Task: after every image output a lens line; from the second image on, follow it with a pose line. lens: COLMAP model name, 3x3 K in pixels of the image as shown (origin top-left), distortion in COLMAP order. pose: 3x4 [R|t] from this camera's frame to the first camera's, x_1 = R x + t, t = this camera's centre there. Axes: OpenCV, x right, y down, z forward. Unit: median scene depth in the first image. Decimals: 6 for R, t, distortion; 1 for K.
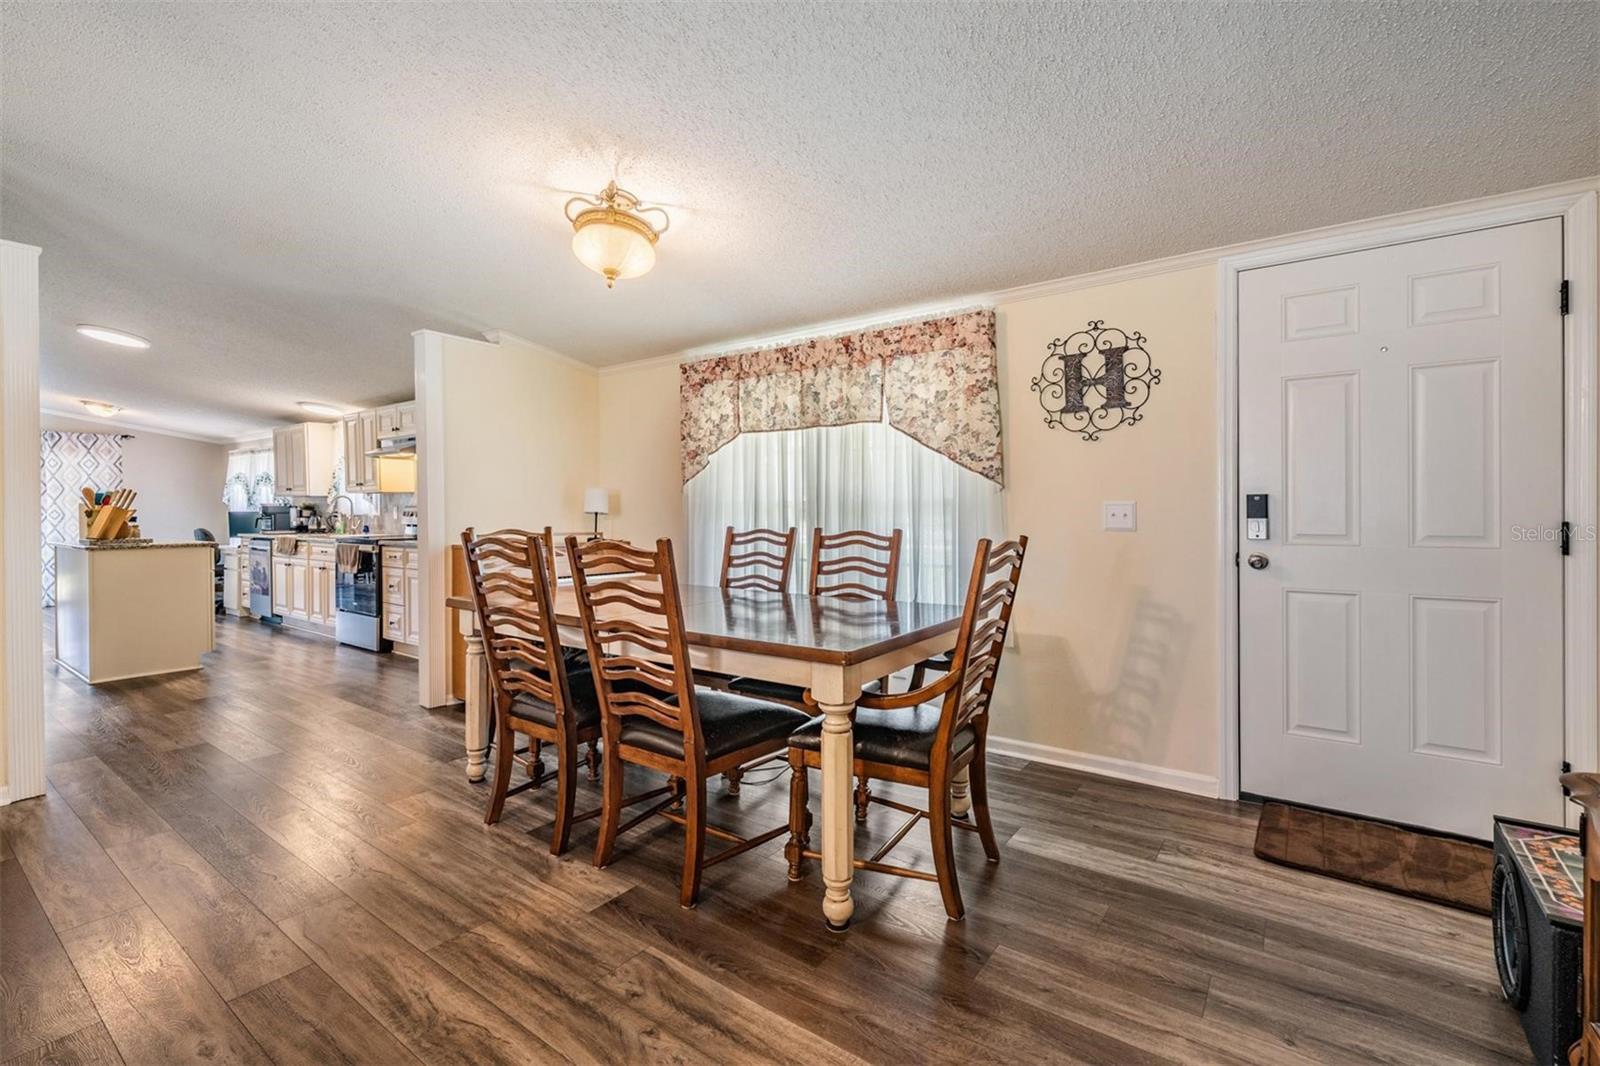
lens RADIAL K [[703.0, 0, 802.0], [0, 703.0, 520.1], [0, 0, 1]] dist [0.003443, -0.000062]
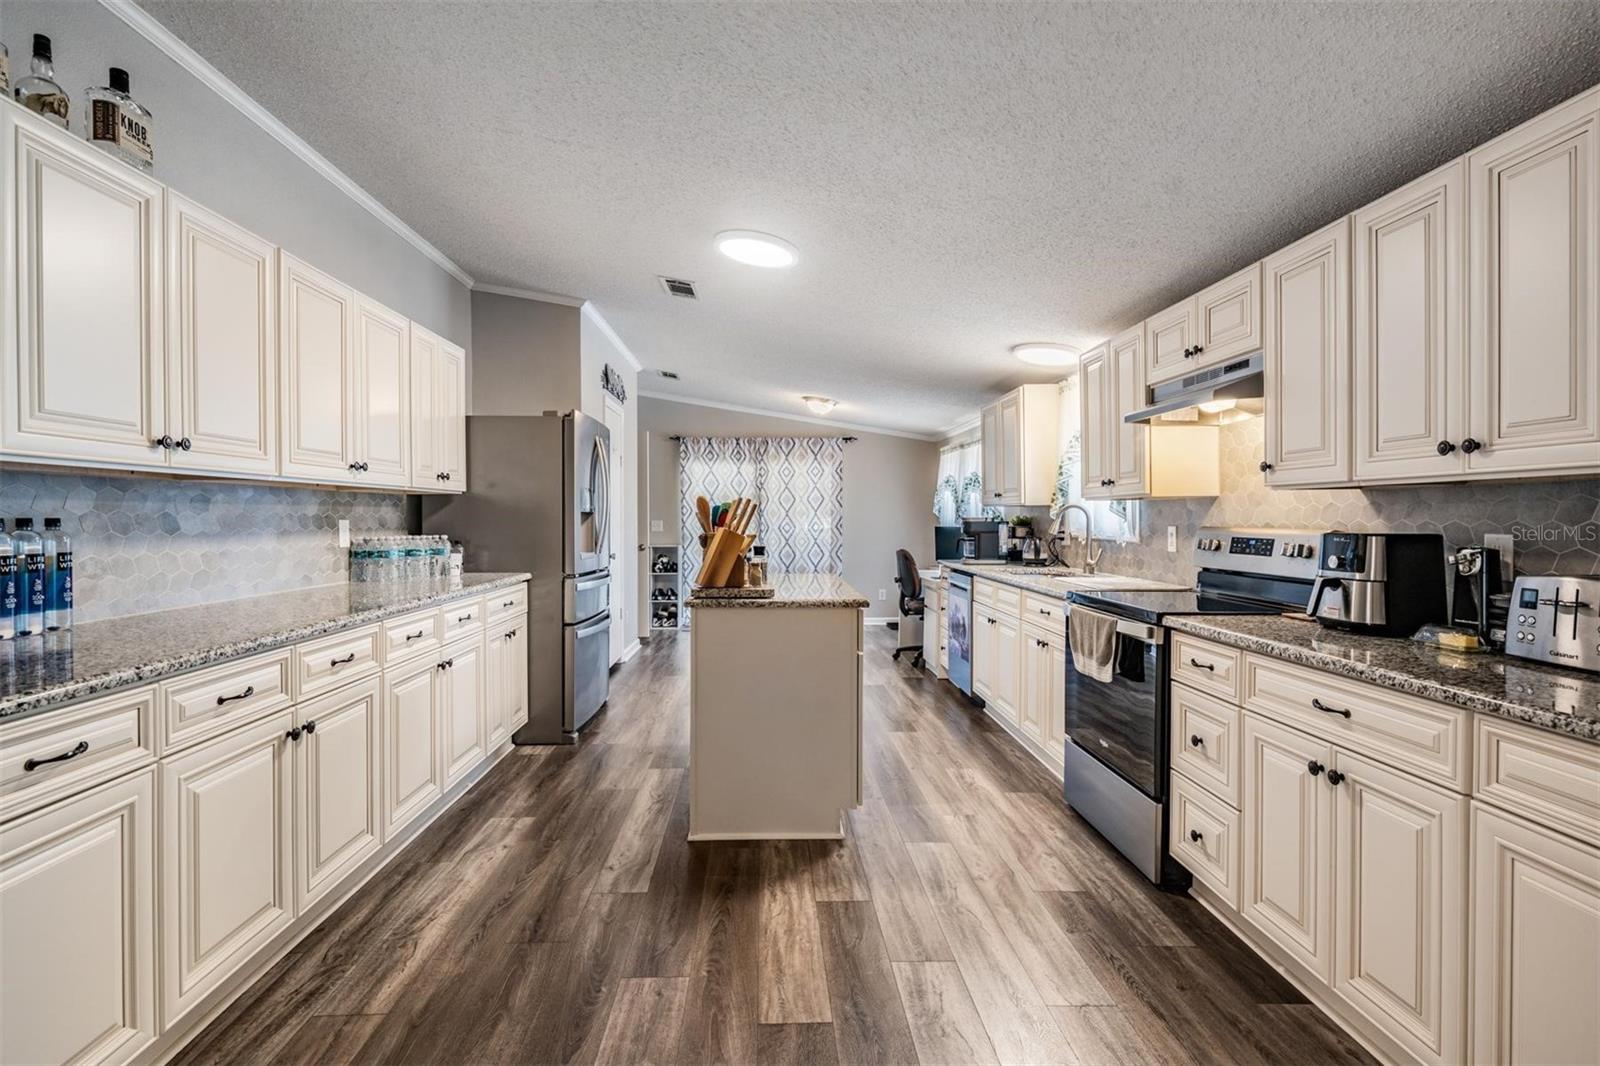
lens RADIAL K [[774.9, 0, 787.5], [0, 774.9, 523.7], [0, 0, 1]] dist [-0.002105, -0.000427]
pose [[0.610872, 0.009192, -0.791676, -0.287099], [-0.013009, 0.999914, 0.001571, -0.016428], [0.791622, 0.009339, 0.610939, 0.417996]]
